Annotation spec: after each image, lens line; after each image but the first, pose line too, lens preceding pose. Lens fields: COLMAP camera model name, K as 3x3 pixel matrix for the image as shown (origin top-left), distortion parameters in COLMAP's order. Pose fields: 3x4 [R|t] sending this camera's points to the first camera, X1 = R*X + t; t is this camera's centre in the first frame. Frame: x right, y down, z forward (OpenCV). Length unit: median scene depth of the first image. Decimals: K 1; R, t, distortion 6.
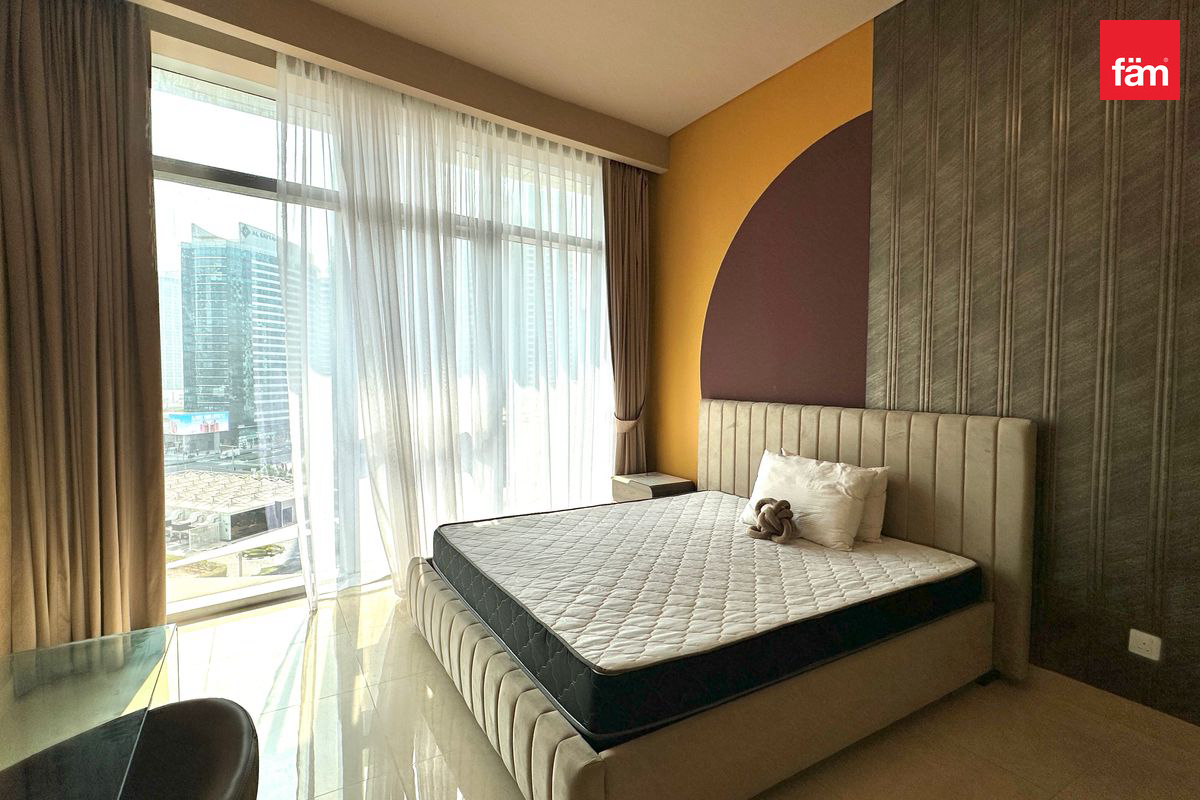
lens RADIAL K [[569.1, 0, 599.5], [0, 569.1, 395.3], [0, 0, 1]] dist [-0.000668, 0.000298]
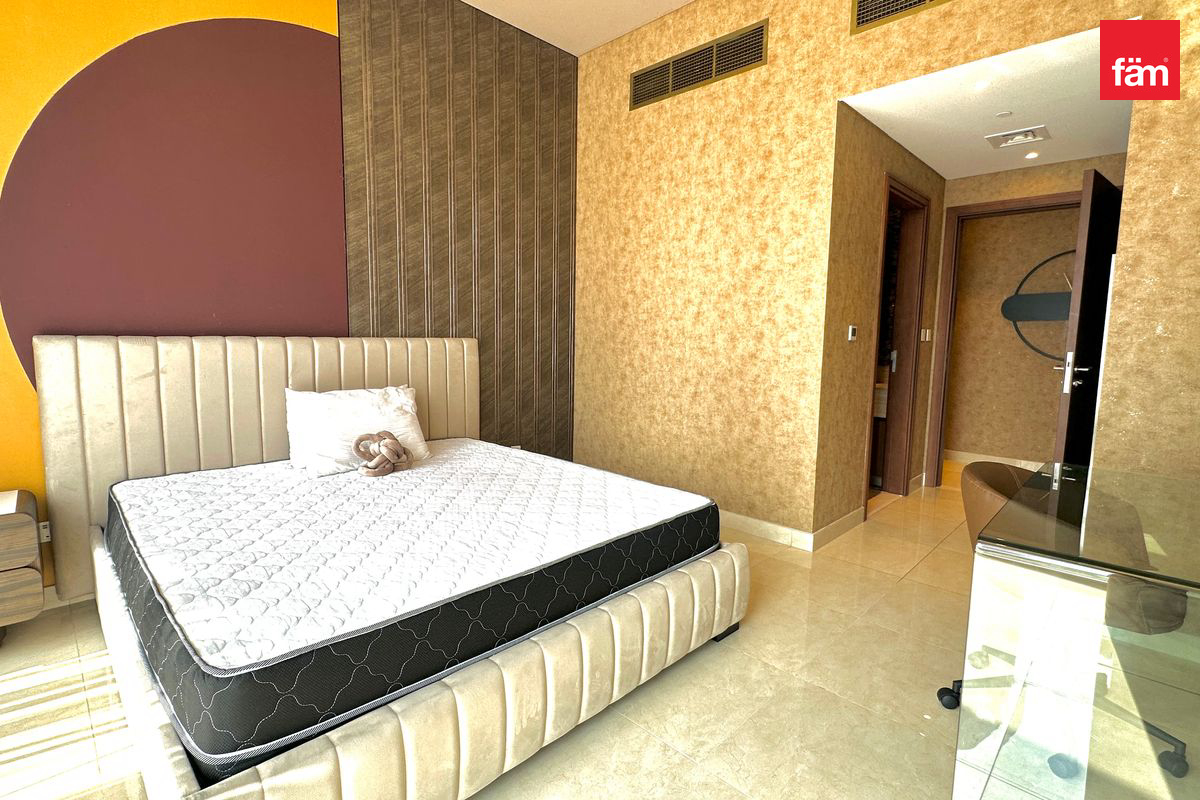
lens RADIAL K [[569.1, 0, 599.5], [0, 569.1, 395.3], [0, 0, 1]] dist [-0.000668, 0.000298]
pose [[-0.248501, -0.111638, 0.962177, -0.582538], [0.021688, 0.992446, 0.120751, 0.010641], [-0.968389, 0.050874, -0.244202, 0.723187]]
